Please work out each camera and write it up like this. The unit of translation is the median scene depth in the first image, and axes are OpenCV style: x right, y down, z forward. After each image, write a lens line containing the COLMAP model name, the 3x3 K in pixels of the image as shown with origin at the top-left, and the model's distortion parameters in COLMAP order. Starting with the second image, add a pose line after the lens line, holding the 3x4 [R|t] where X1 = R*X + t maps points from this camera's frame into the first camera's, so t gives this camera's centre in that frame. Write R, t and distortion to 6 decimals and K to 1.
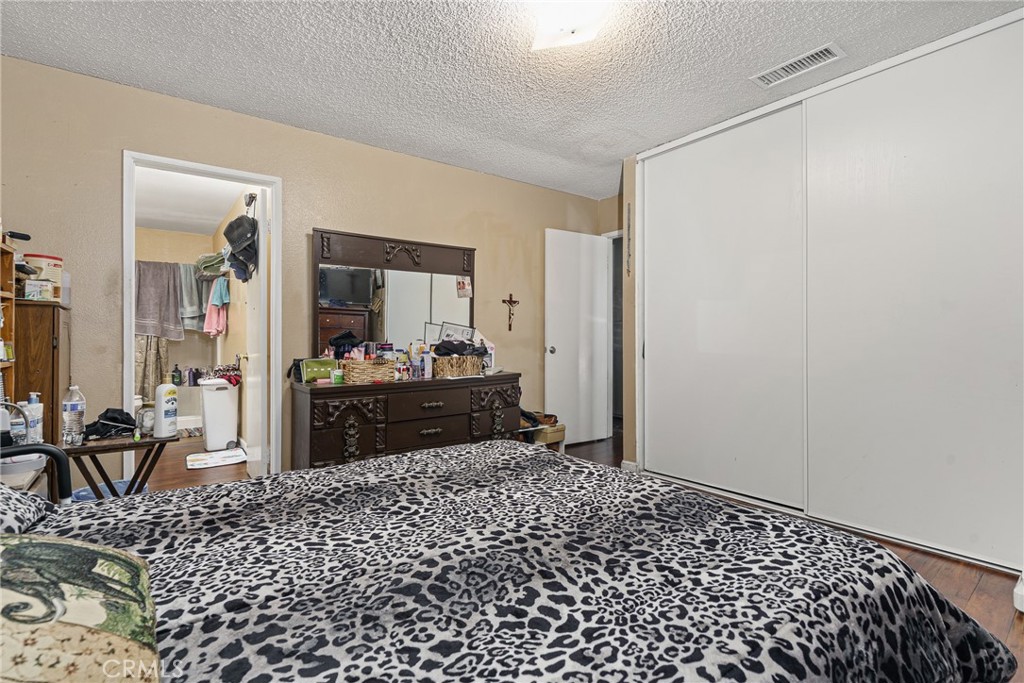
lens RADIAL K [[478.5, 0, 508.8], [0, 478.5, 338.0], [0, 0, 1]] dist [-0.005553, 0.001929]
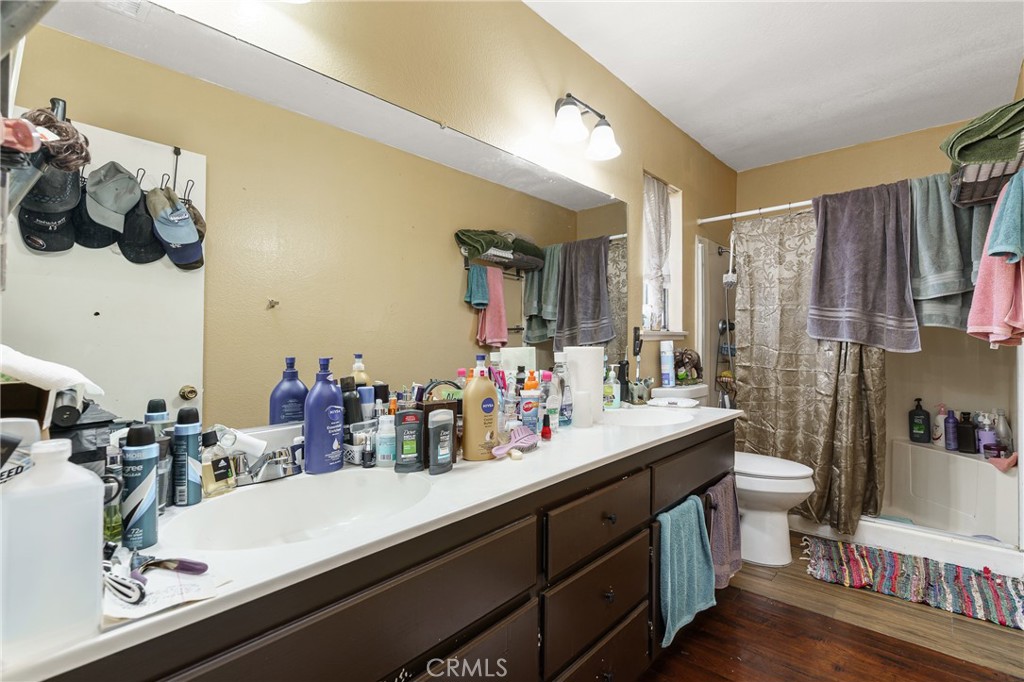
lens RADIAL K [[478.5, 0, 508.2], [0, 478.5, 336.6], [0, 0, 1]] dist [-0.005553, 0.001929]
pose [[0.183486, -0.004956, -0.983010, -0.327121], [-0.000221, 0.999987, -0.005083, -0.007753], [0.983022, 0.001150, 0.183483, 0.558434]]
